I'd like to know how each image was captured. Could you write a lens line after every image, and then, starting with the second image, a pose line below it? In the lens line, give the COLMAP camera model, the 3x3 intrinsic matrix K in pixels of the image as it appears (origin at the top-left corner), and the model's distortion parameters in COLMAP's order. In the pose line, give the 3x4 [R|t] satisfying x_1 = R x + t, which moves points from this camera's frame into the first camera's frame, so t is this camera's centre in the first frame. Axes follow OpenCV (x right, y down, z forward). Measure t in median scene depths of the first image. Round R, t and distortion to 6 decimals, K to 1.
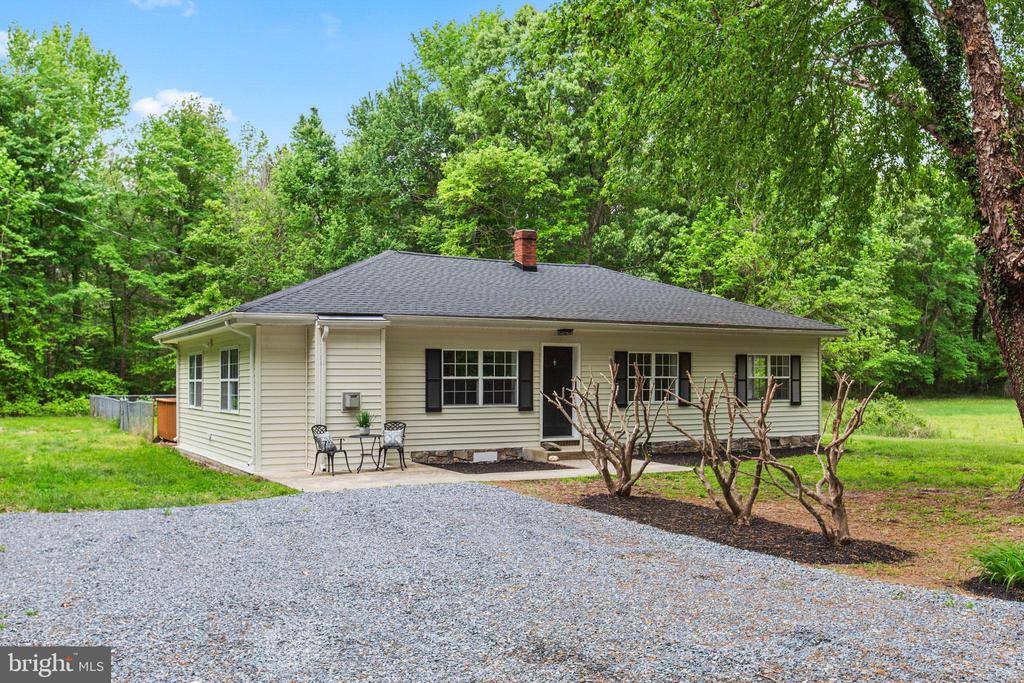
lens RADIAL K [[914.8, 0, 514.1], [0, 914.8, 349.3], [0, 0, 1]] dist [0.001355, 0.003364]
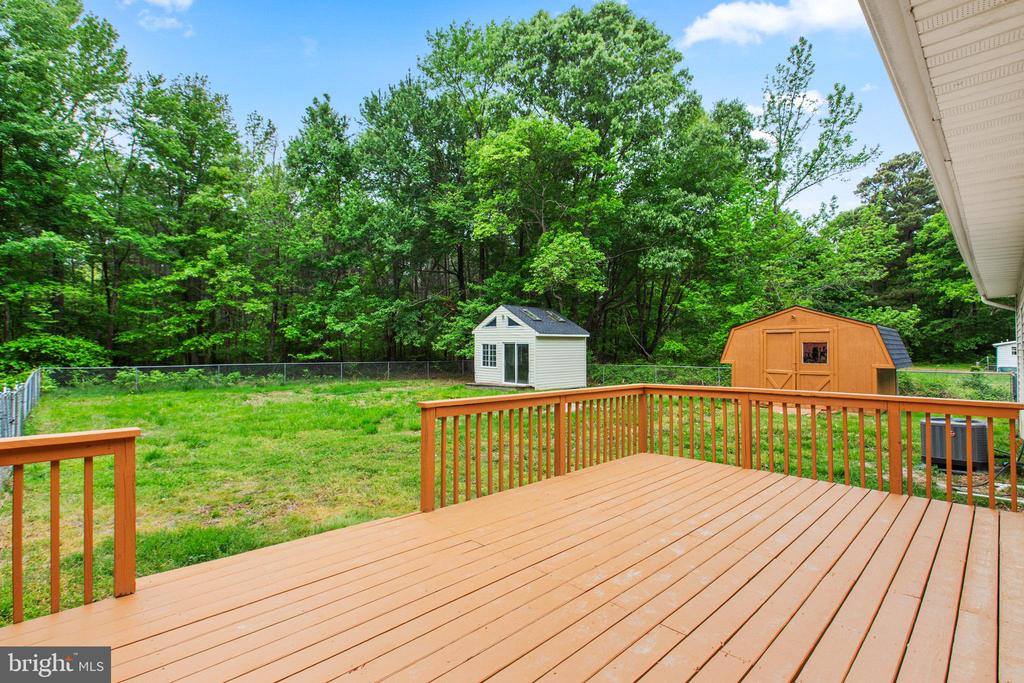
lens RADIAL K [[478.5, 0, 512.4], [0, 478.5, 336.6], [0, 0, 1]] dist [-0.007904, -0.000255]
pose [[0.968303, 0.012975, 0.249442, -0.399588], [-0.013603, 0.999907, 0.000794, 0.040571], [-0.249409, -0.004162, 0.968389, 1.134119]]
